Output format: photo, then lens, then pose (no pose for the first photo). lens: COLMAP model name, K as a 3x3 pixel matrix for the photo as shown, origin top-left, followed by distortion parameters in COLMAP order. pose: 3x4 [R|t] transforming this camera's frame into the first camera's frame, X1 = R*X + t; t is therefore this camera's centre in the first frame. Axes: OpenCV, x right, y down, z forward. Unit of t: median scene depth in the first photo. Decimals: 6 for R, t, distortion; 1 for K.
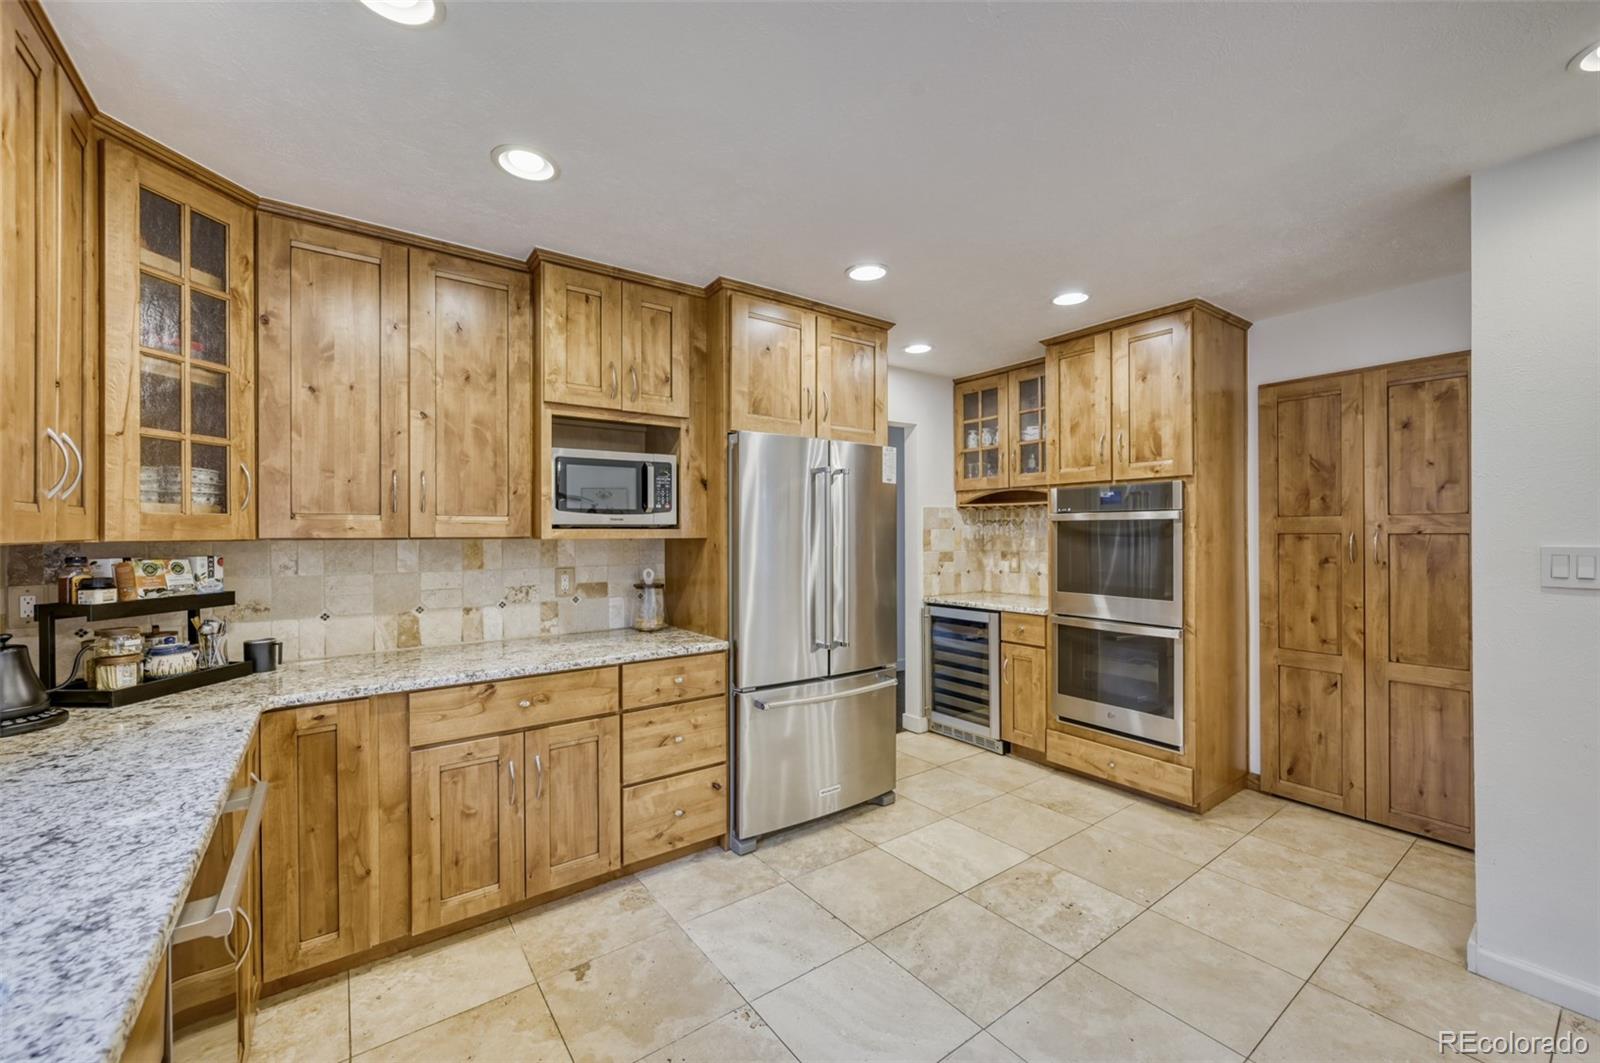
lens RADIAL K [[639.9, 0, 801.5], [0, 639.9, 531.7], [0, 0, 1]] dist [-0.002298, 0.000422]
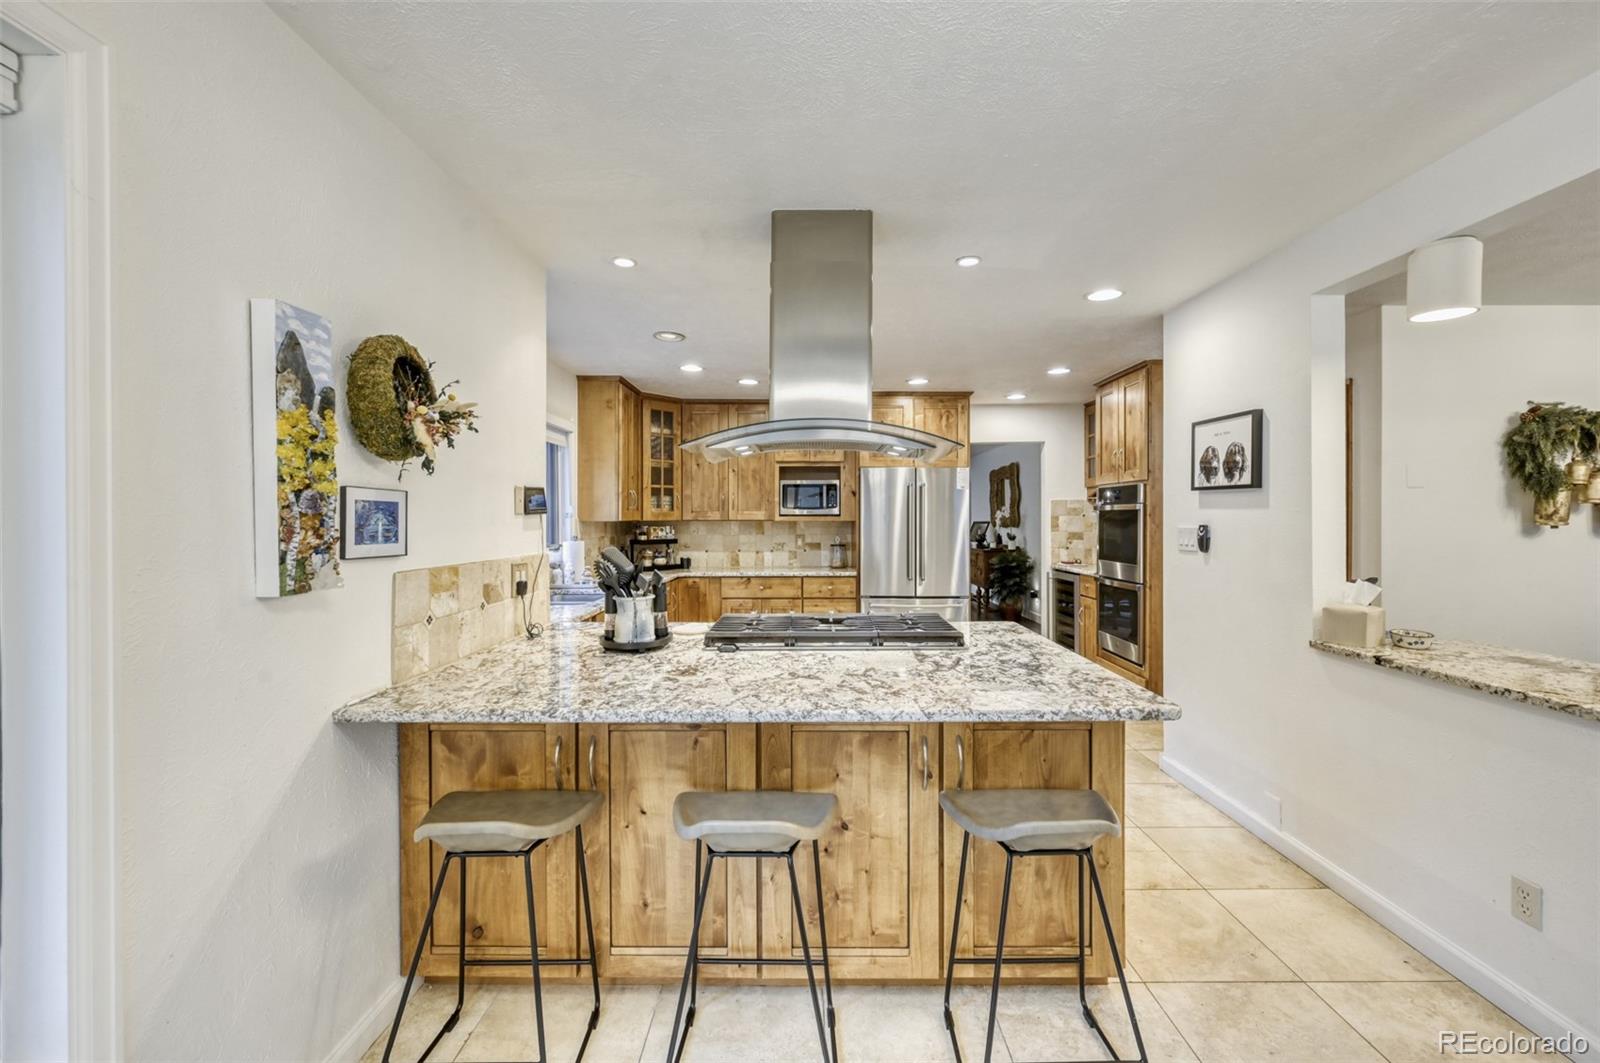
lens RADIAL K [[639.9, 0, 806.5], [0, 639.9, 525.5], [0, 0, 1]] dist [-0.002298, 0.000422]
pose [[0.809949, 0.008908, -0.586432, 0.926653], [-0.000570, 0.999896, 0.014401, -0.004536], [0.586499, -0.011330, 0.809870, -0.715404]]
